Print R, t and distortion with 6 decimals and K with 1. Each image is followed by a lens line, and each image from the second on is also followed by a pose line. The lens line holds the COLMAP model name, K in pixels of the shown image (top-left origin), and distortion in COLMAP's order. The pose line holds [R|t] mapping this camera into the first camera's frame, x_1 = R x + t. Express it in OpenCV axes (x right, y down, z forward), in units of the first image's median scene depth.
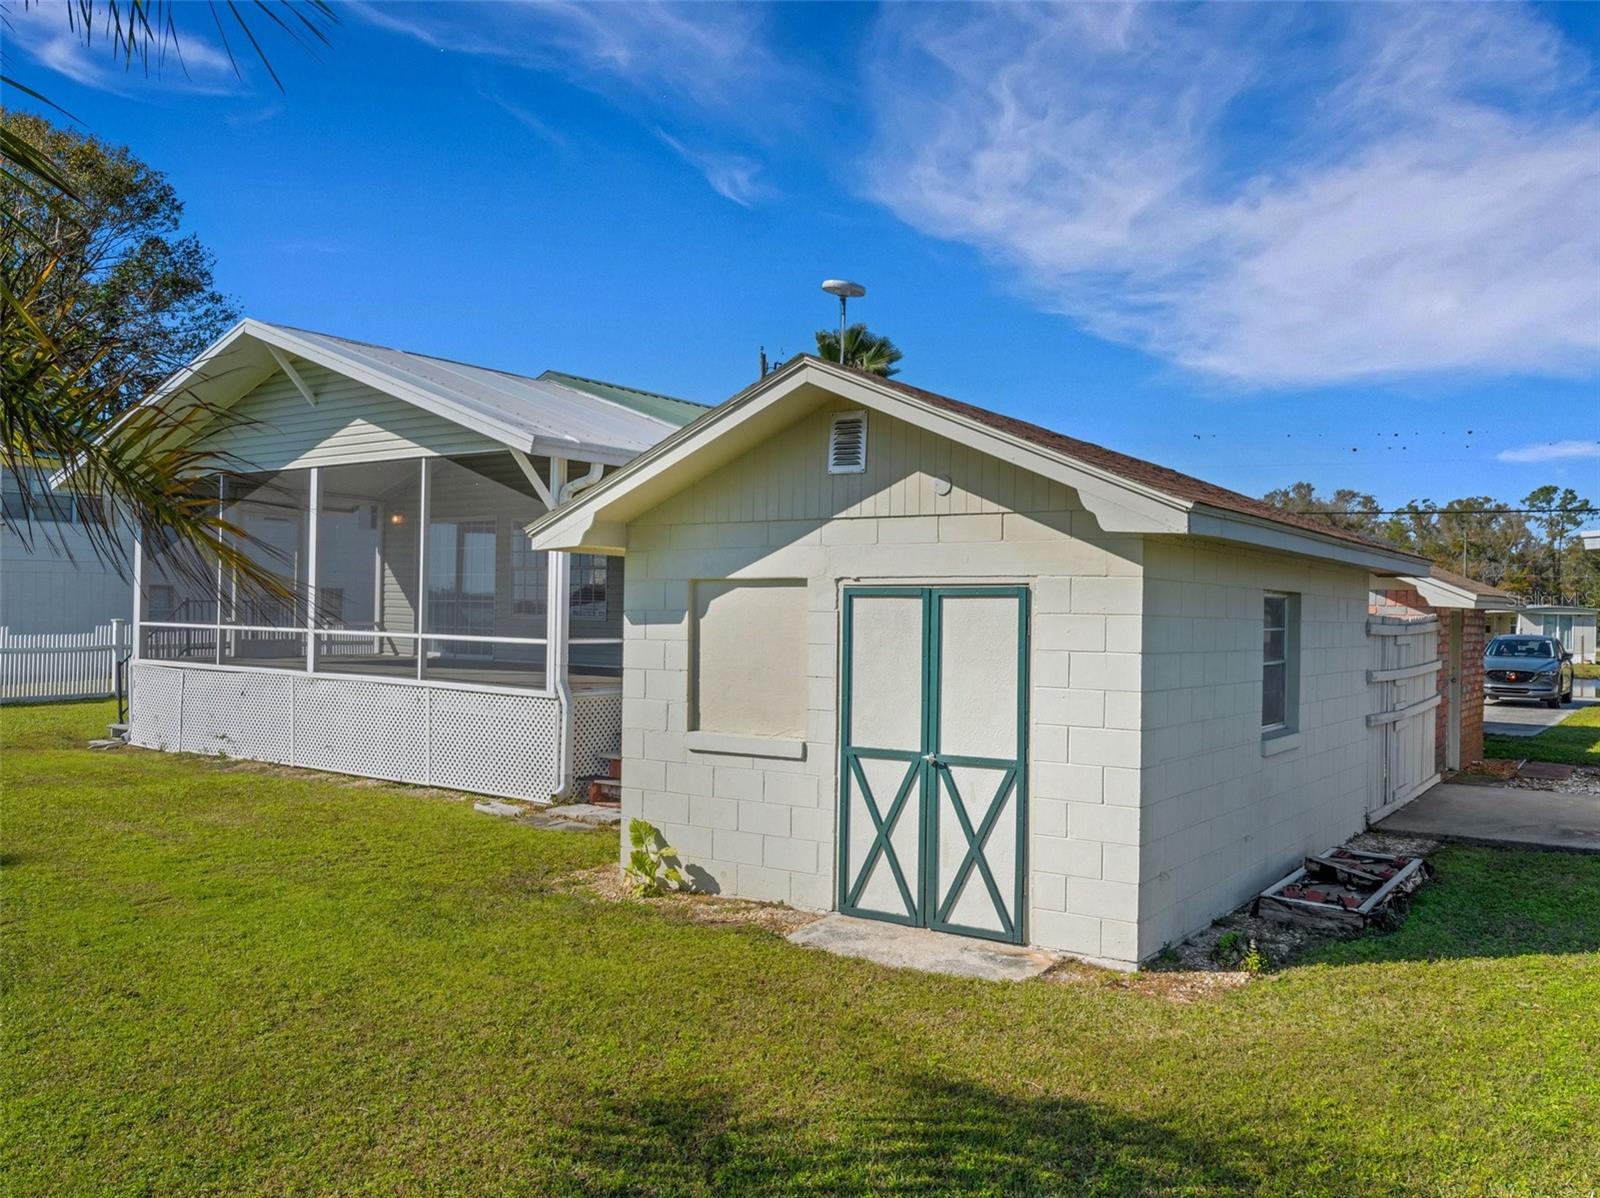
lens RADIAL K [[1264.0, 0, 802.5], [0, 1264.0, 604.4], [0, 0, 1]] dist [-0.009720, -0.001530]
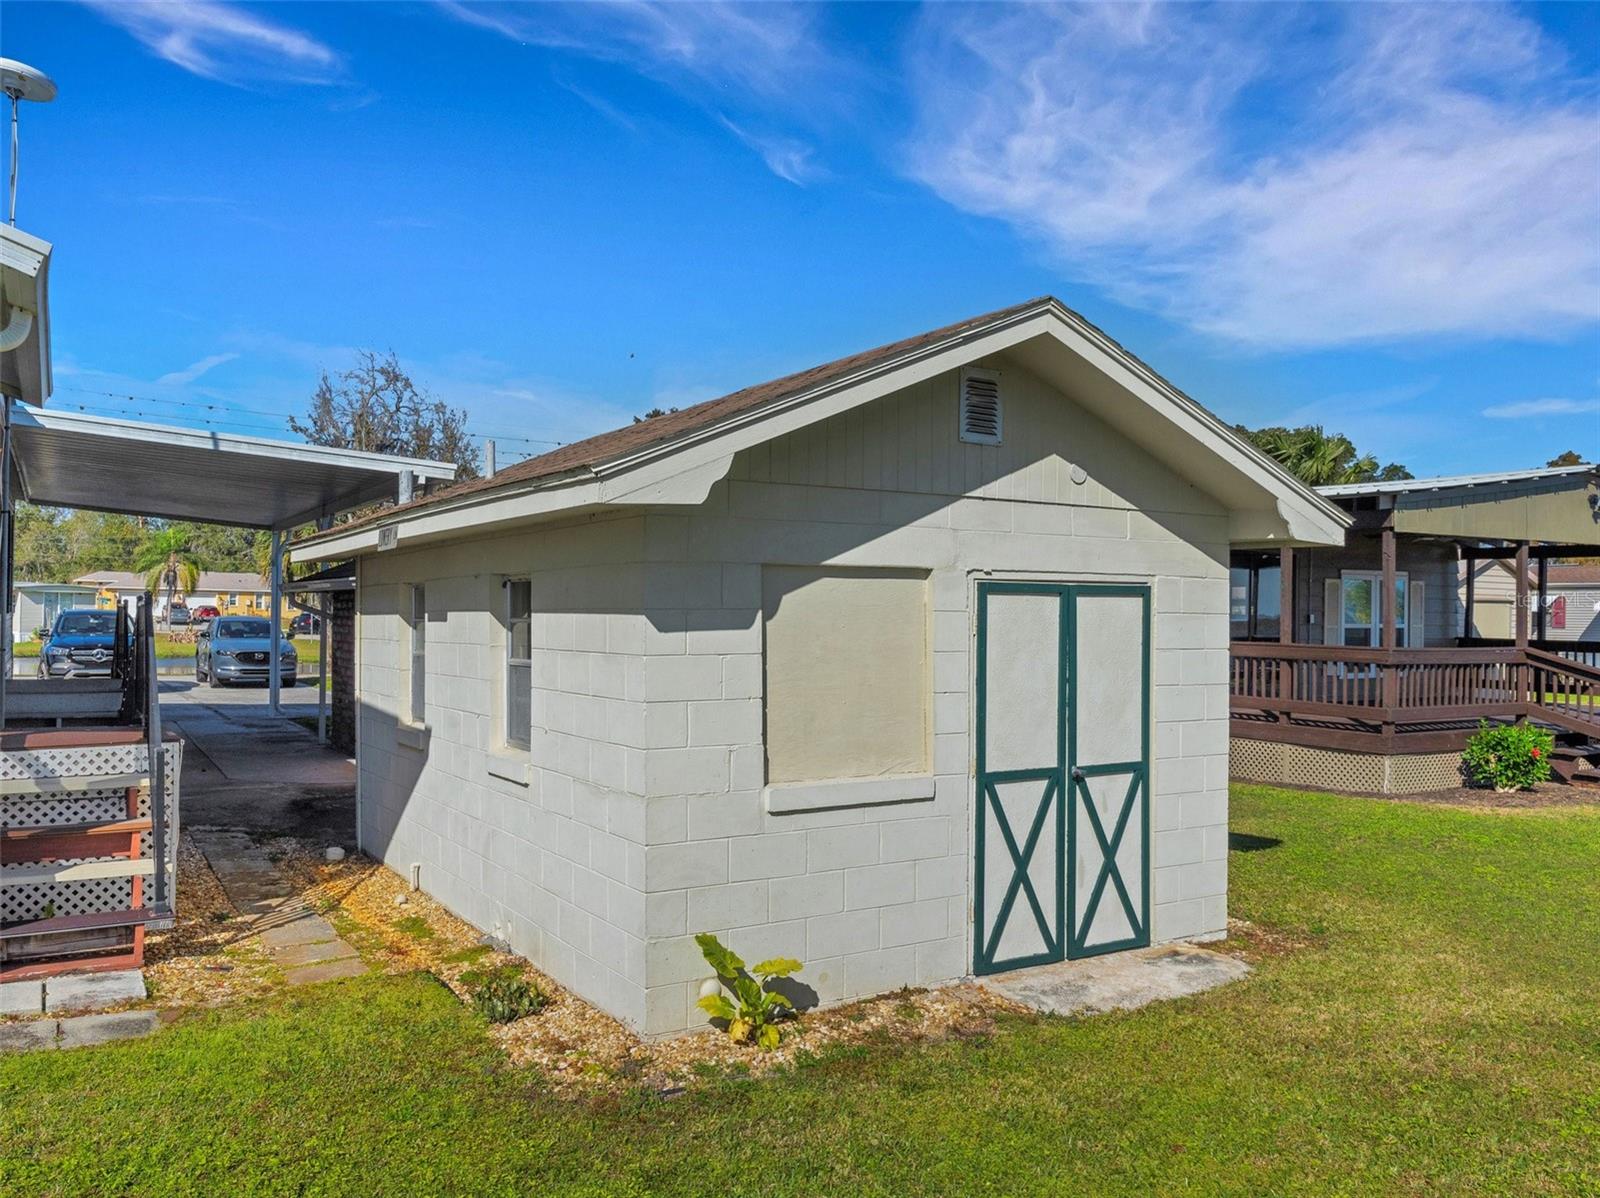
lens RADIAL K [[1264.0, 0, 802.4], [0, 1264.0, 600.8], [0, 0, 1]] dist [-0.009720, -0.001530]
pose [[0.411392, 0.000689, 0.911458, -0.799709], [-0.009313, 0.999951, 0.003447, -0.002663], [-0.911411, -0.009906, 0.411378, 0.796307]]
